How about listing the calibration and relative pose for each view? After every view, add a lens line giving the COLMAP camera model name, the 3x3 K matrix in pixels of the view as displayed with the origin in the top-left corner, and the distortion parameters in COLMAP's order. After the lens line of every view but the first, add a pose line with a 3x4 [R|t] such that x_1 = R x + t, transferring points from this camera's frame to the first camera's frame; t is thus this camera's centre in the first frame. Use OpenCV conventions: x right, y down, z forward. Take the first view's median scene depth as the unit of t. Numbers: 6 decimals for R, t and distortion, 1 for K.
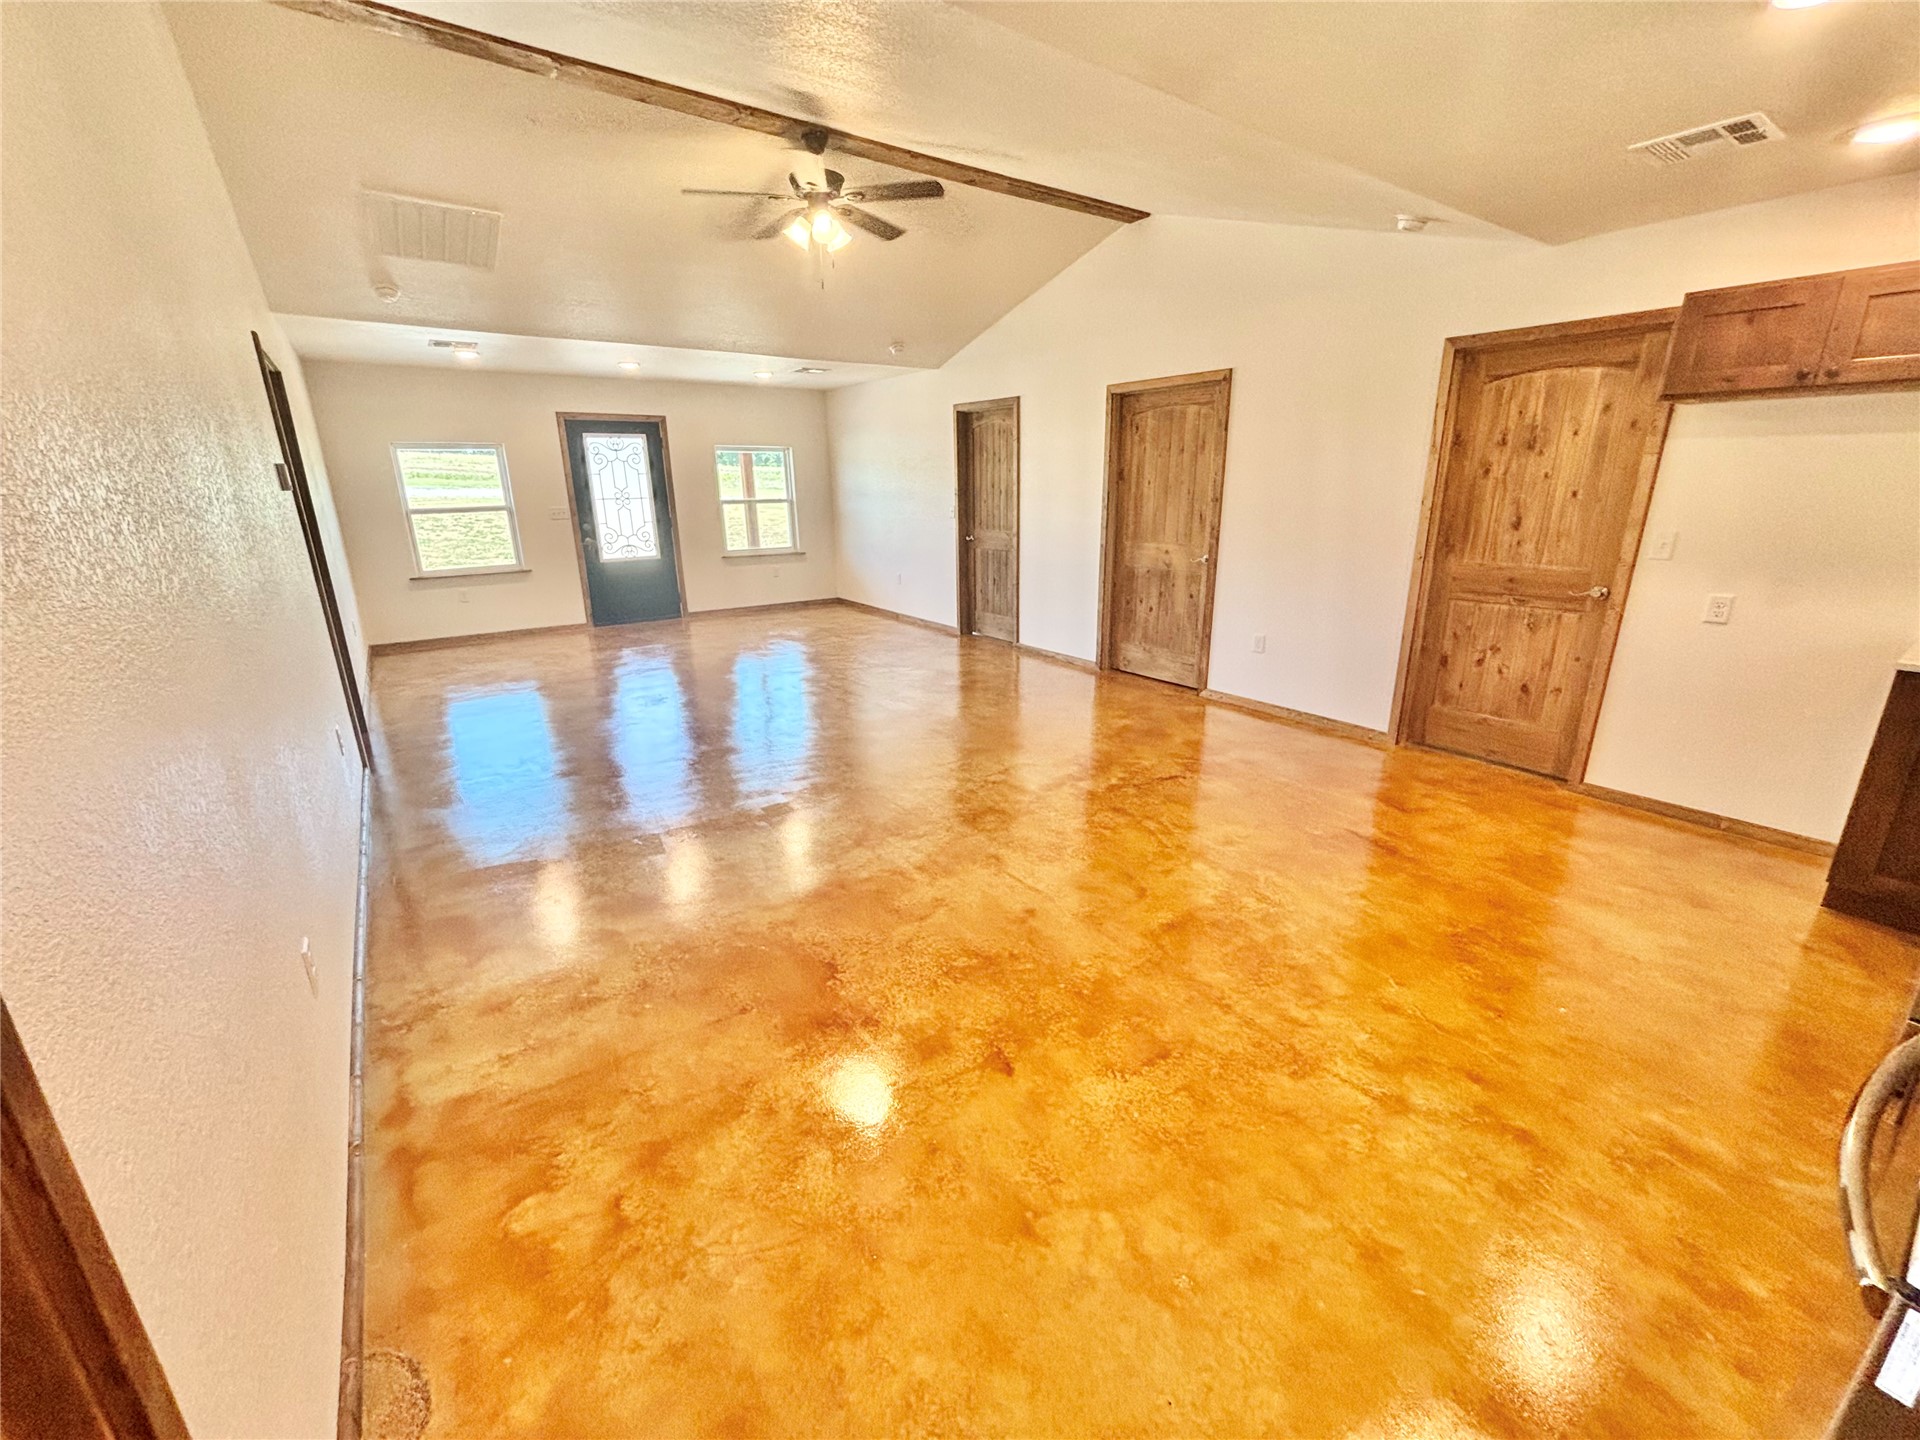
lens RADIAL K [[781.2, 0, 961.0], [0, 781.2, 712.8], [0, 0, 1]] dist [0.001164, -0.000740]
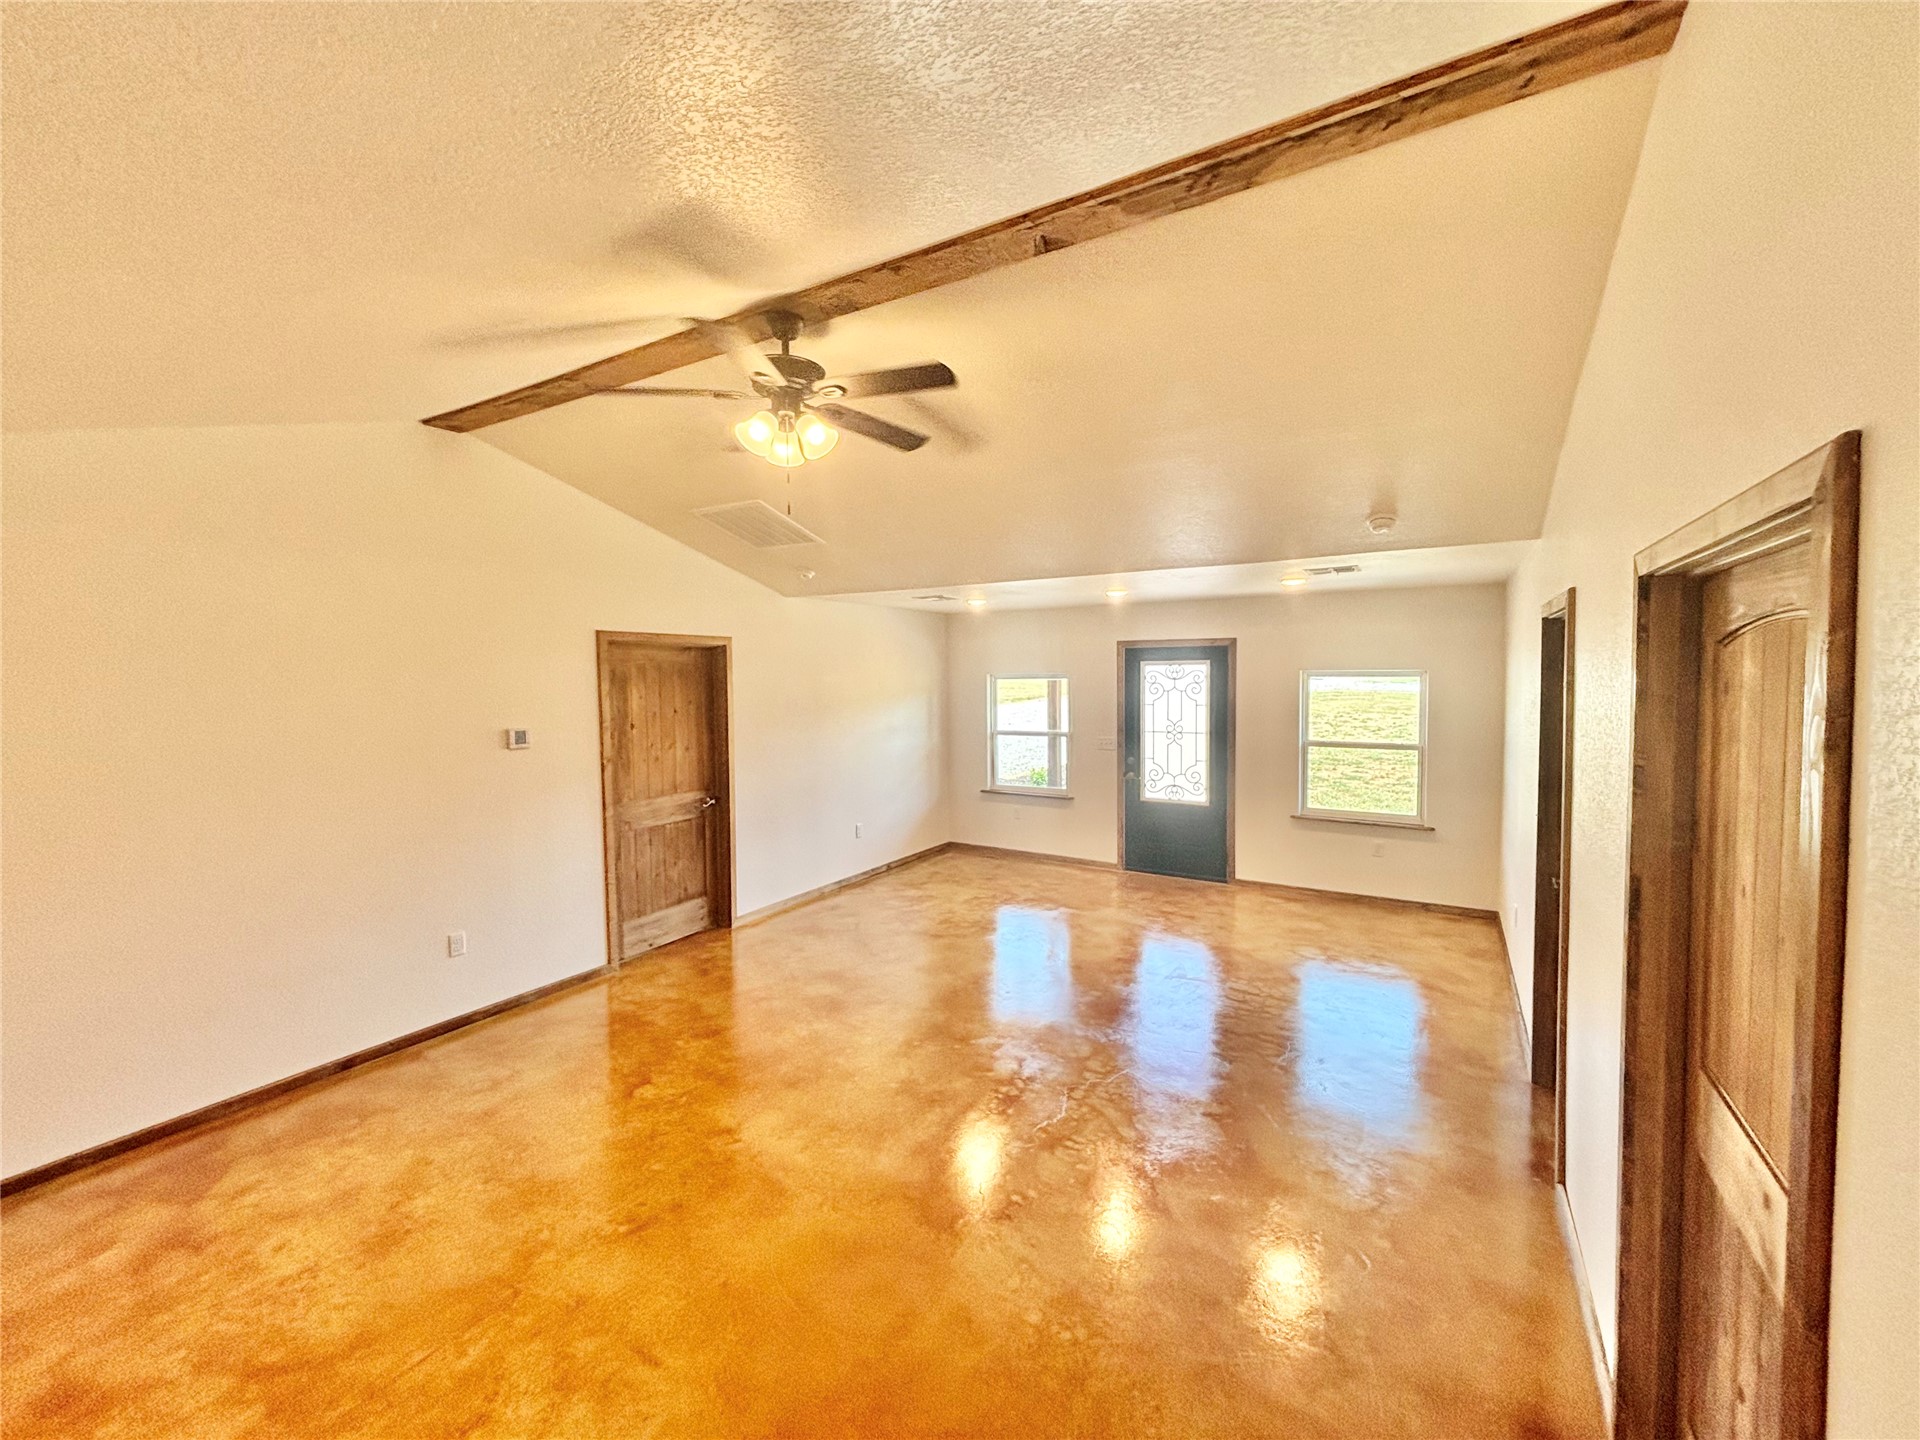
lens RADIAL K [[774.8, 0, 955.3], [0, 774.8, 717.6], [0, 0, 1]] dist [0.000345, -0.000379]
pose [[0.378041, 0.060704, -0.923797, 0.522706], [-0.262011, 0.964067, -0.043871, -0.386598], [0.887939, 0.258630, 0.380362, 0.940991]]
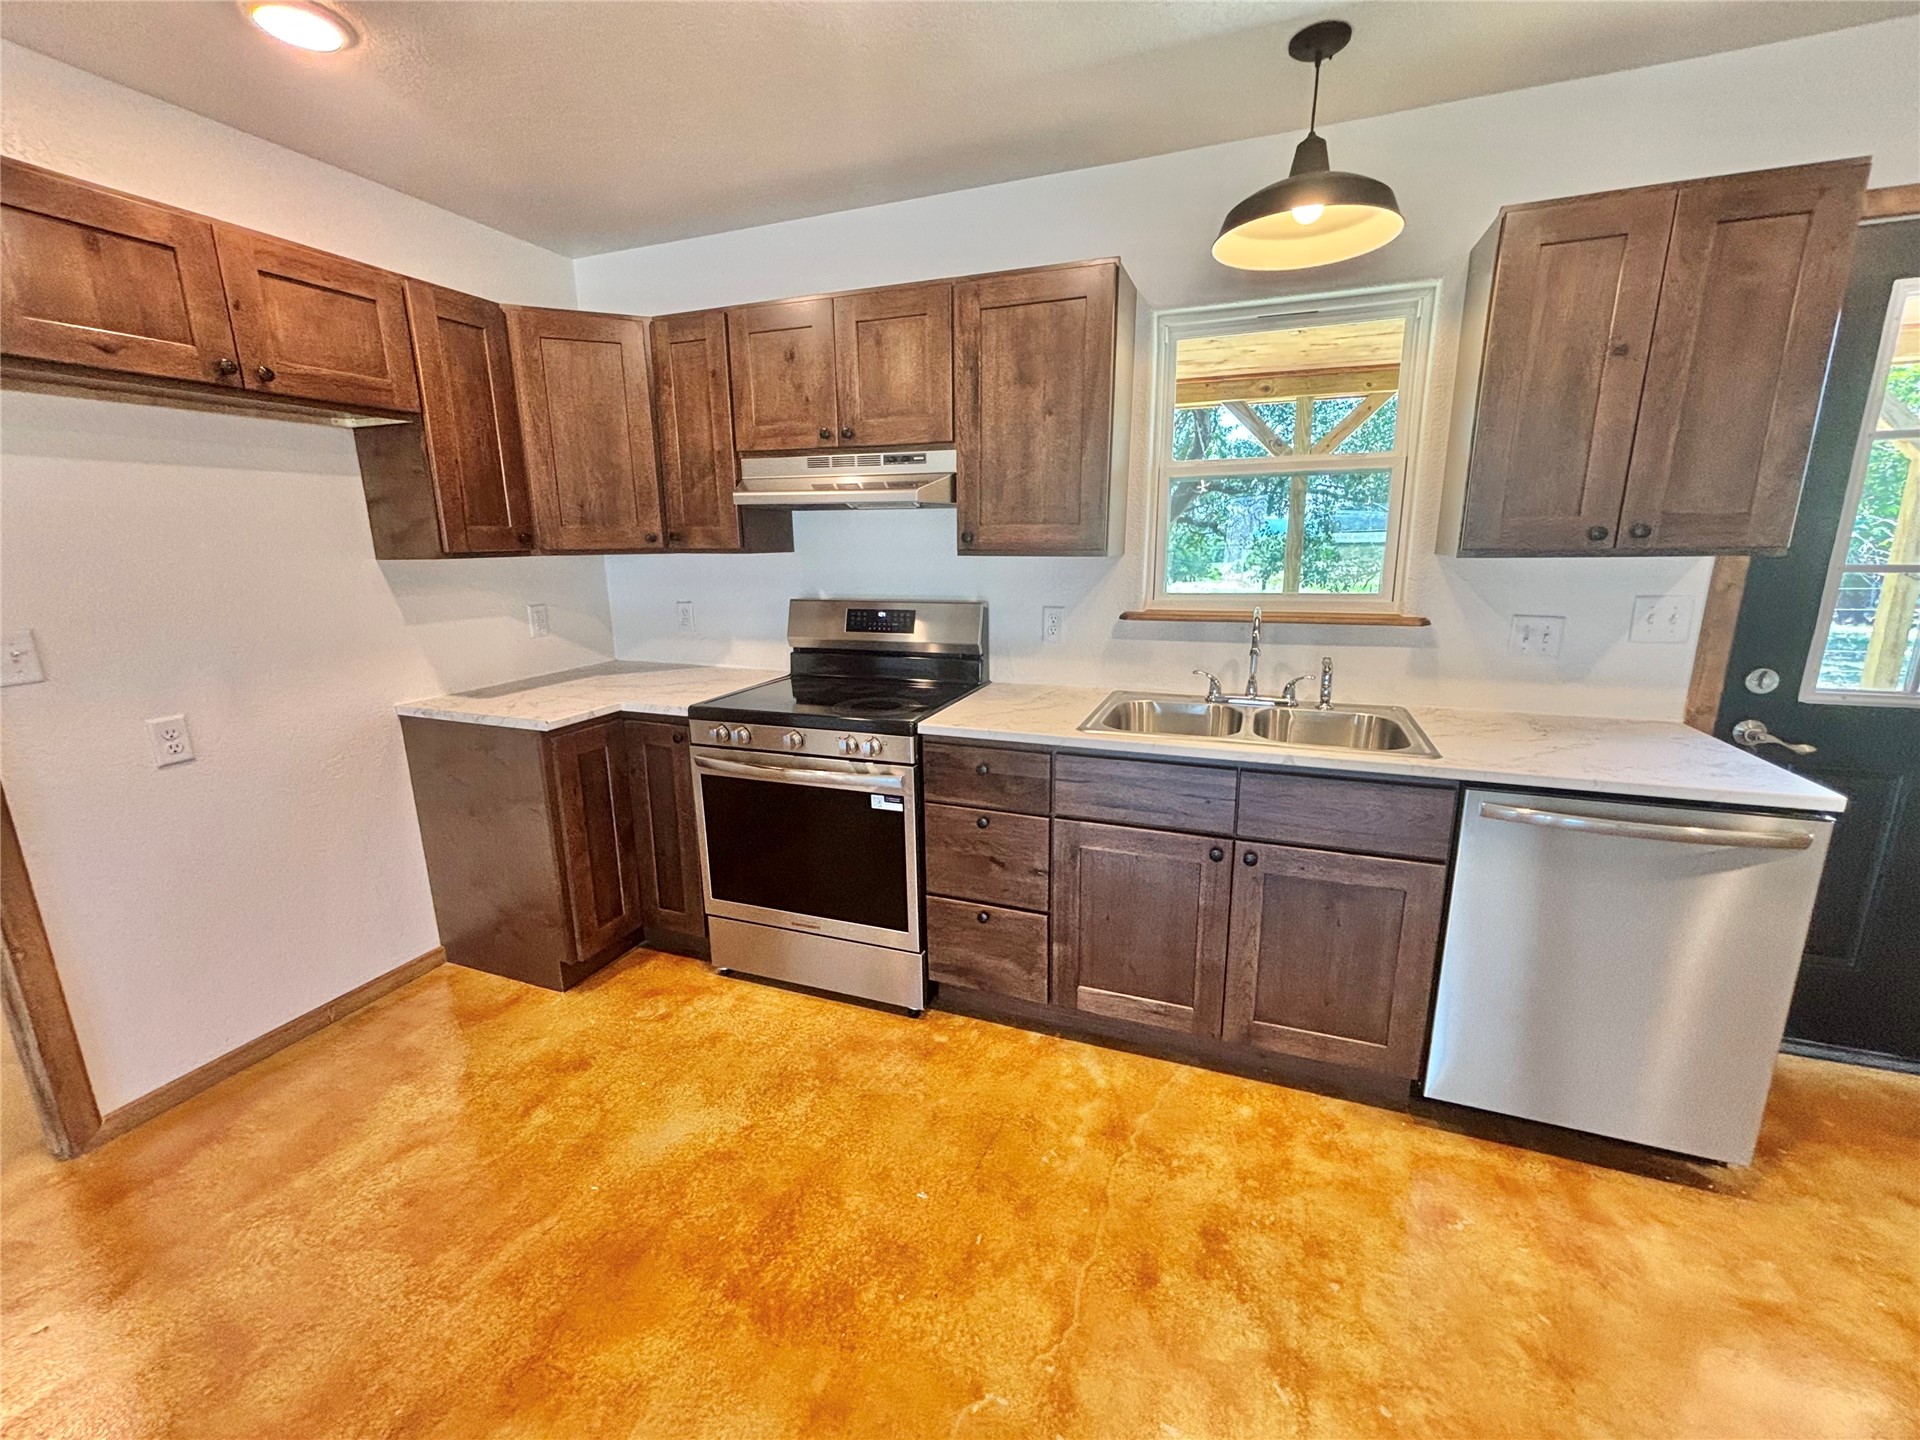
lens RADIAL K [[781.2, 0, 961.0], [0, 781.2, 712.8], [0, 0, 1]] dist [0.001164, -0.000740]
pose [[-0.542200, -0.171377, 0.822587, 0.117699], [0.264668, 0.894312, 0.360774, -0.170989], [-0.797477, 0.413324, -0.439537, 0.633406]]
